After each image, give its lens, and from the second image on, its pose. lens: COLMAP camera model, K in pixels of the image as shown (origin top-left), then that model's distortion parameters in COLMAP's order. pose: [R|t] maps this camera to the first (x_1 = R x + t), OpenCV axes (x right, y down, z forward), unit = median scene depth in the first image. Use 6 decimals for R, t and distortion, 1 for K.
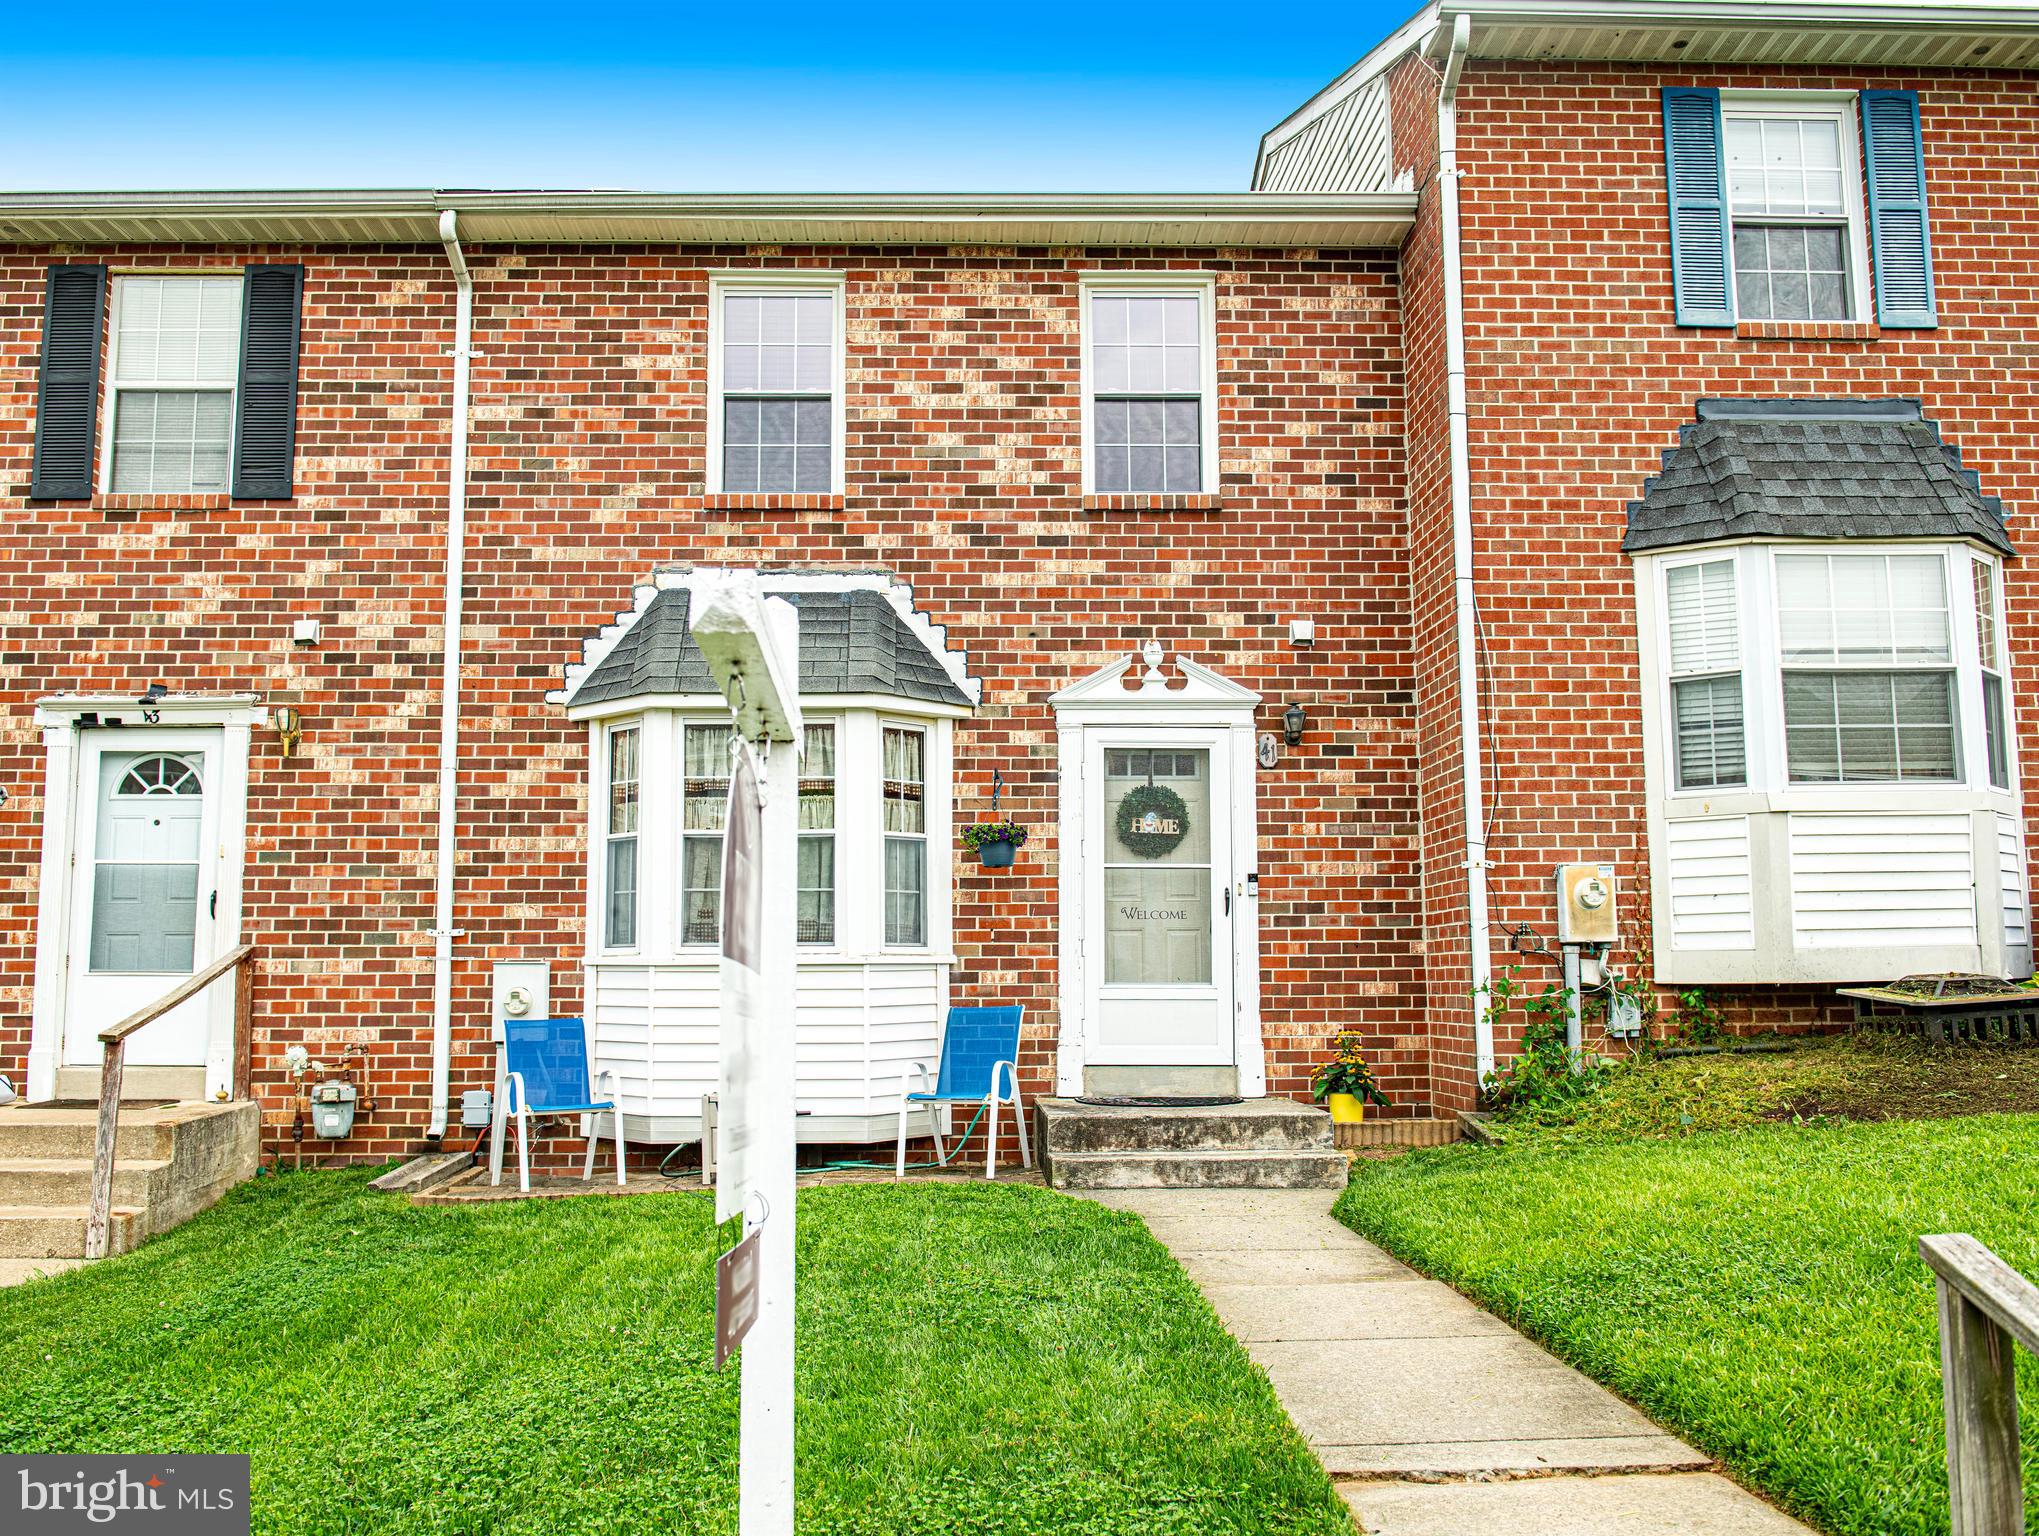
lens RADIAL K [[1789.9, 0, 967.4], [0, 1789.9, 759.4], [0, 0, 1]] dist [-0.016515, -0.009476]
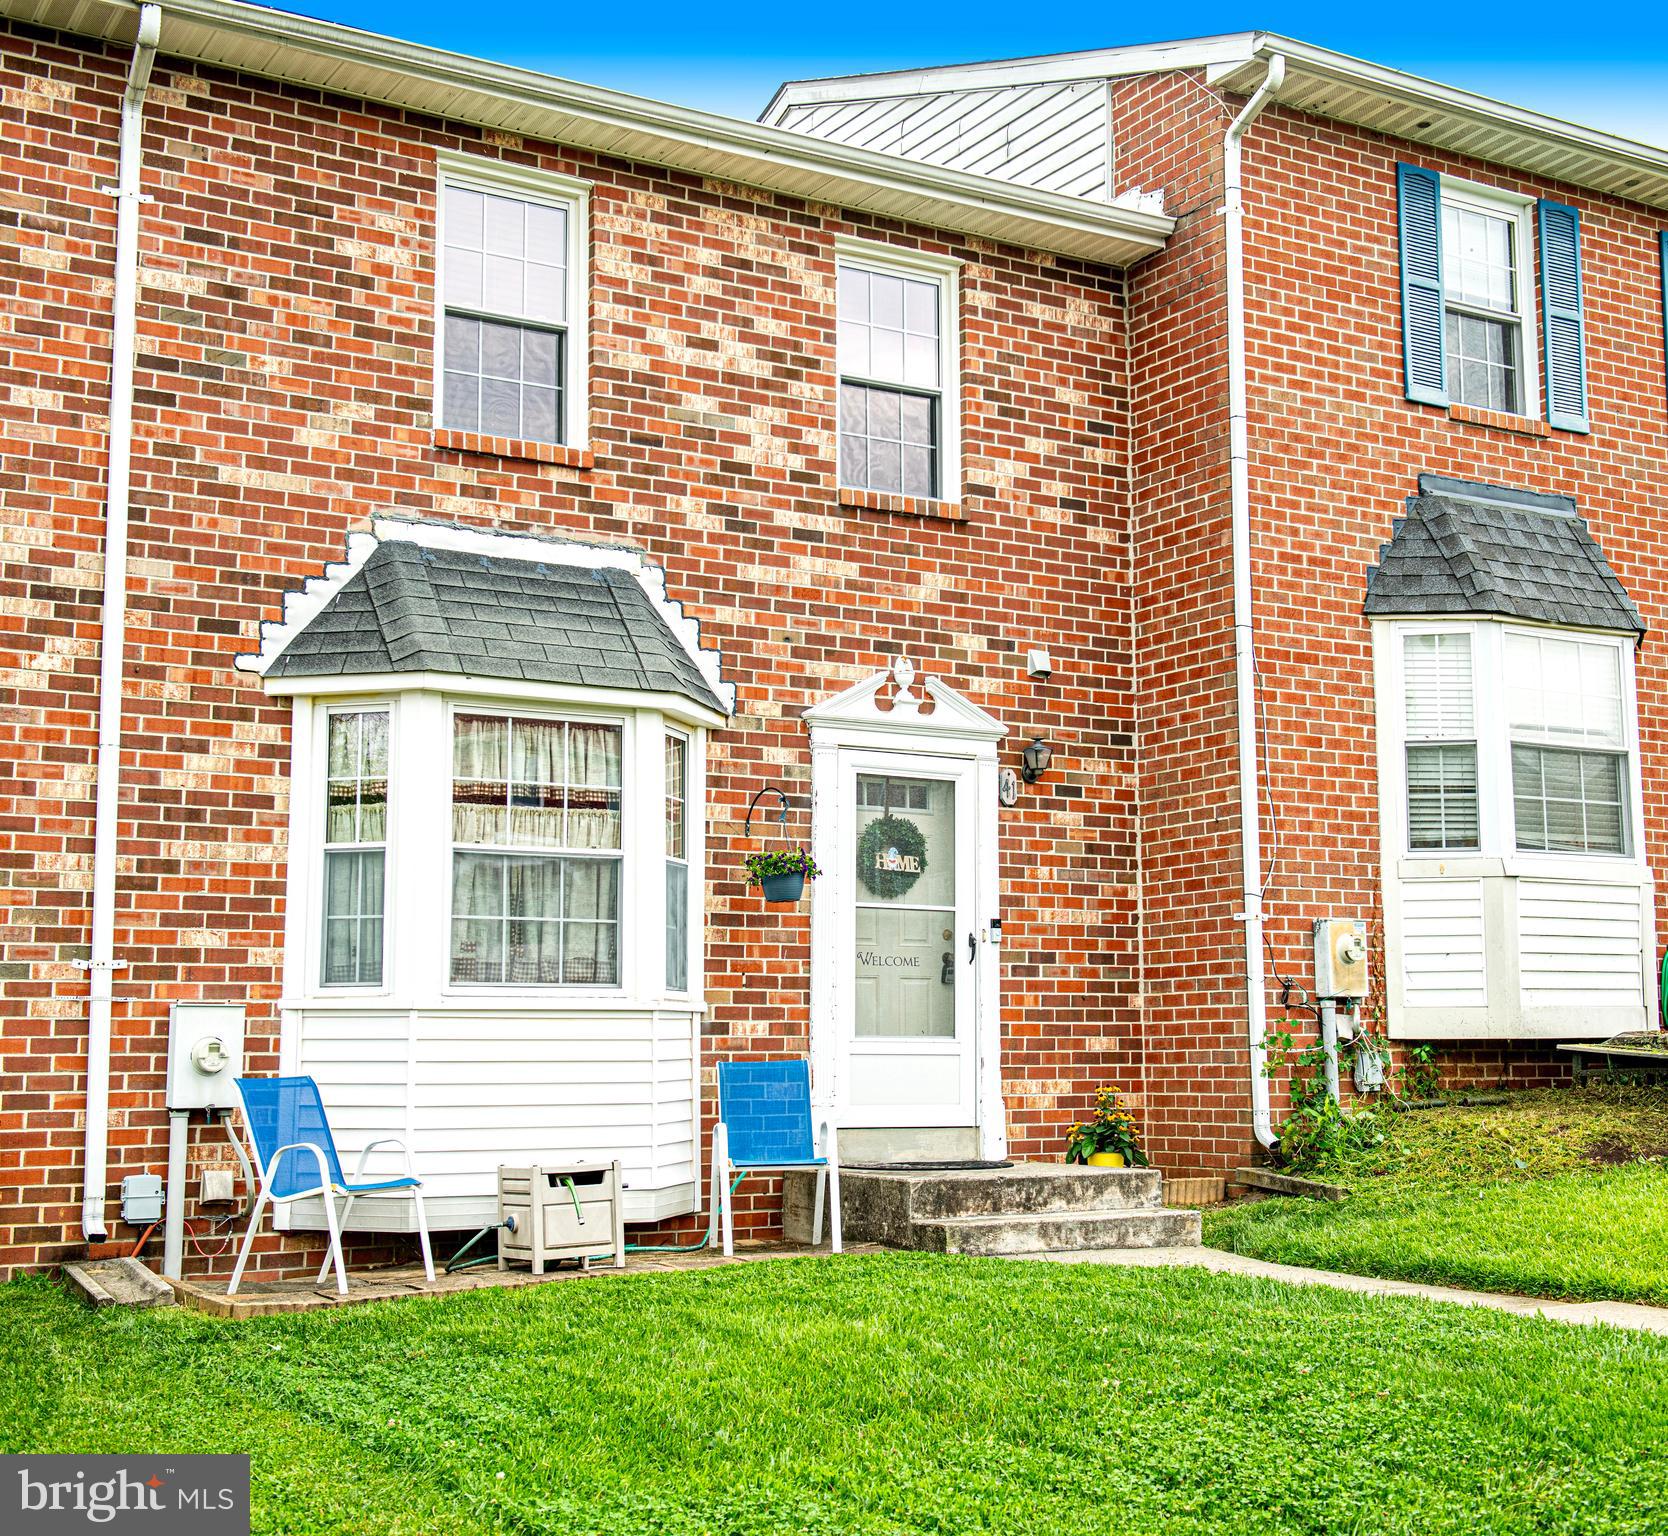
lens RADIAL K [[2258.1, 0, 836.3], [0, 2258.1, 758.0], [0, 0, 1]] dist [0.044849, 0.013150]
pose [[0.870456, 0.066525, 0.487731, -0.481601], [-0.059709, 0.997779, -0.029530, 0.019922], [-0.488612, -0.003417, 0.872494, 0.019453]]
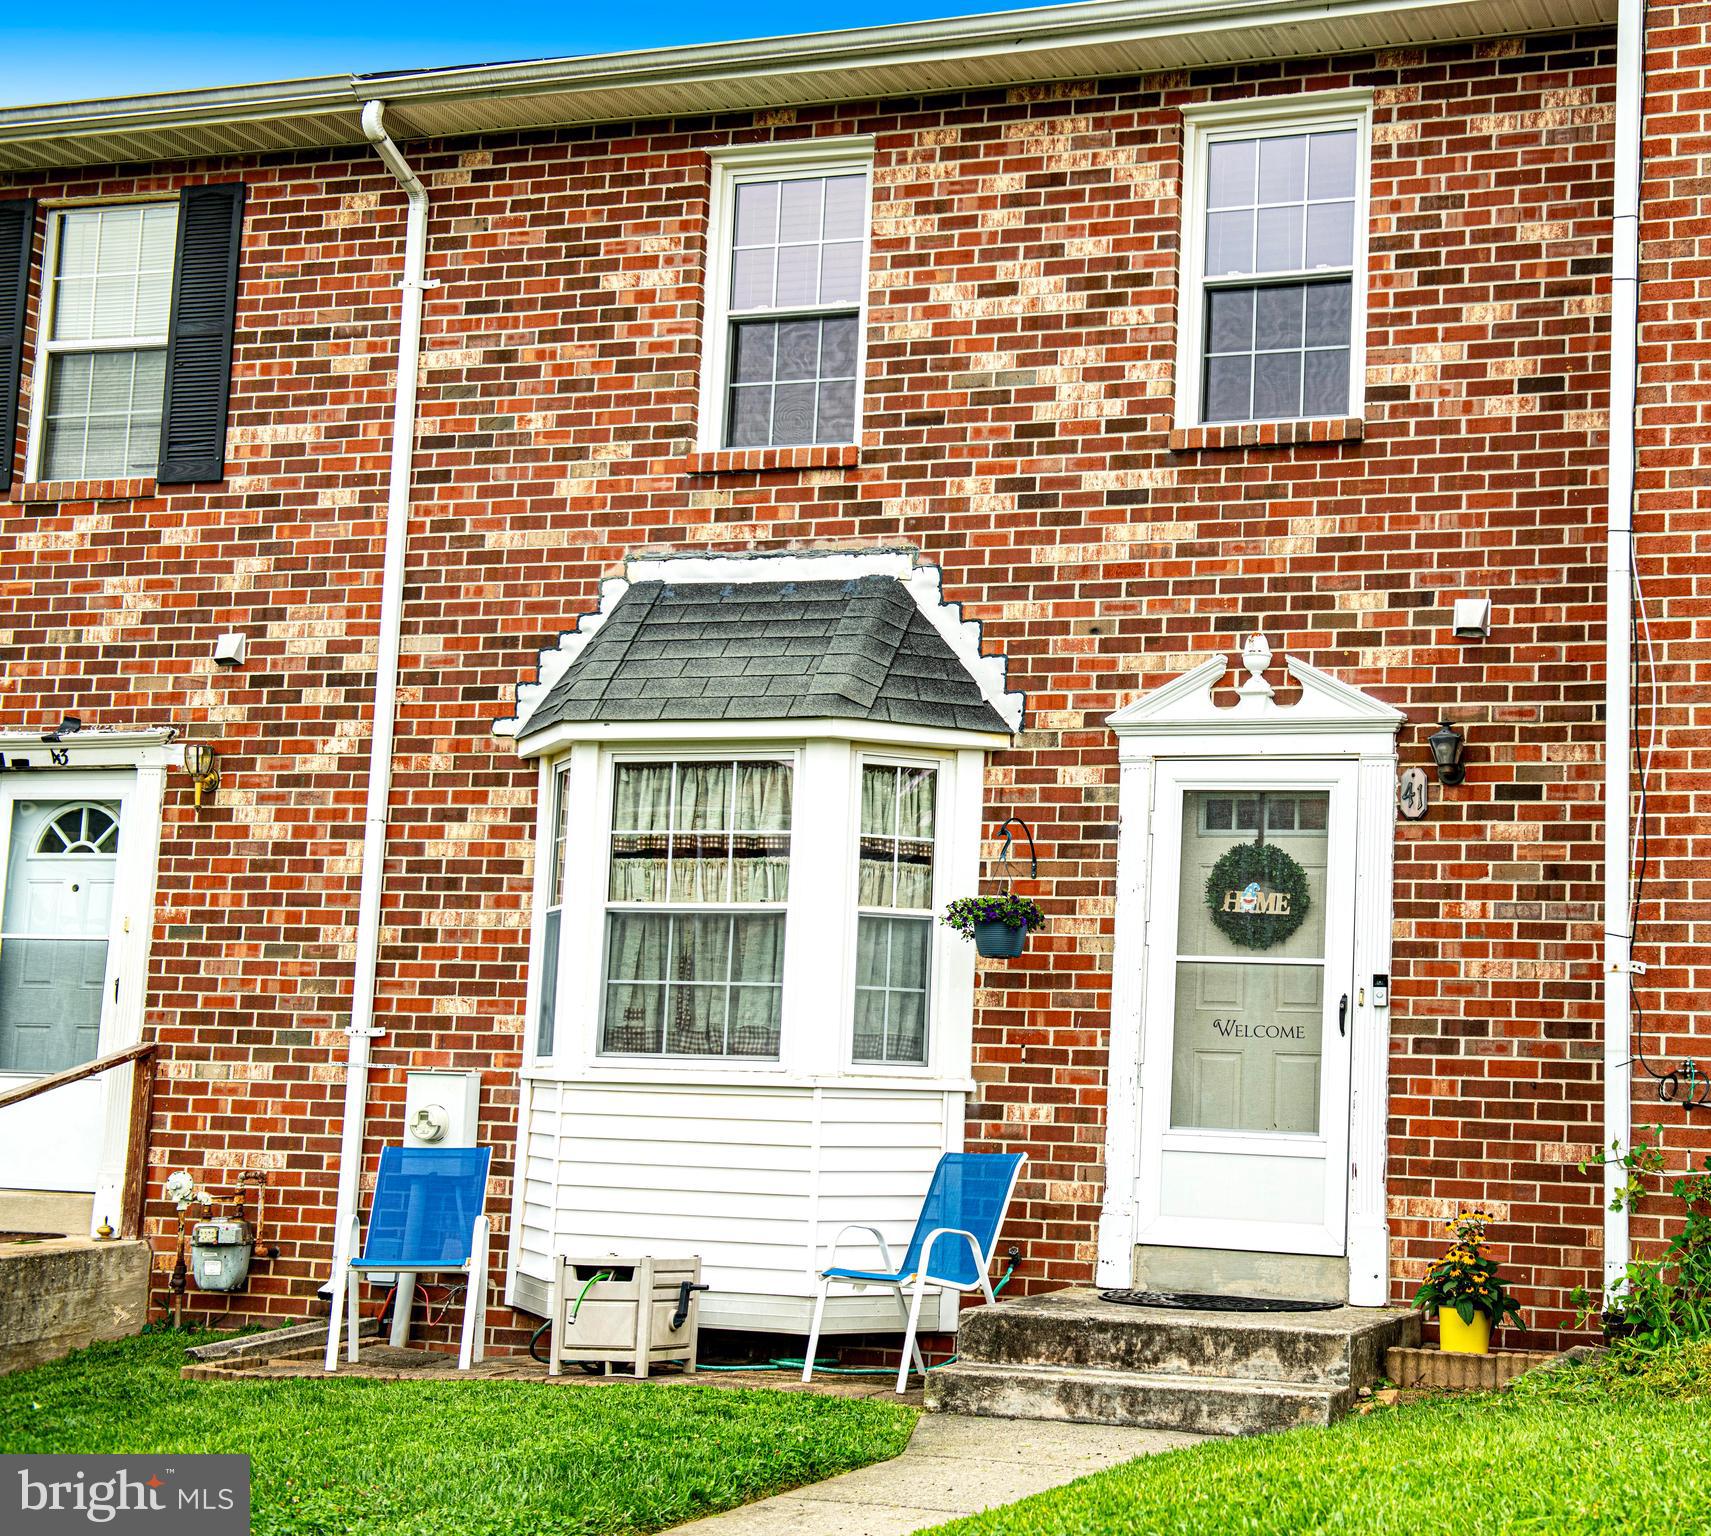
lens RADIAL K [[2620.1, 0, 1127.0], [0, 2620.1, 760.3], [0, 0, 1]] dist [0.096265, 0.008492]
pose [[0.940644, -0.008154, -0.339296, 0.401648], [0.003790, 0.999901, -0.013522, -0.004279], [0.339373, 0.011433, 0.940583, 0.028216]]
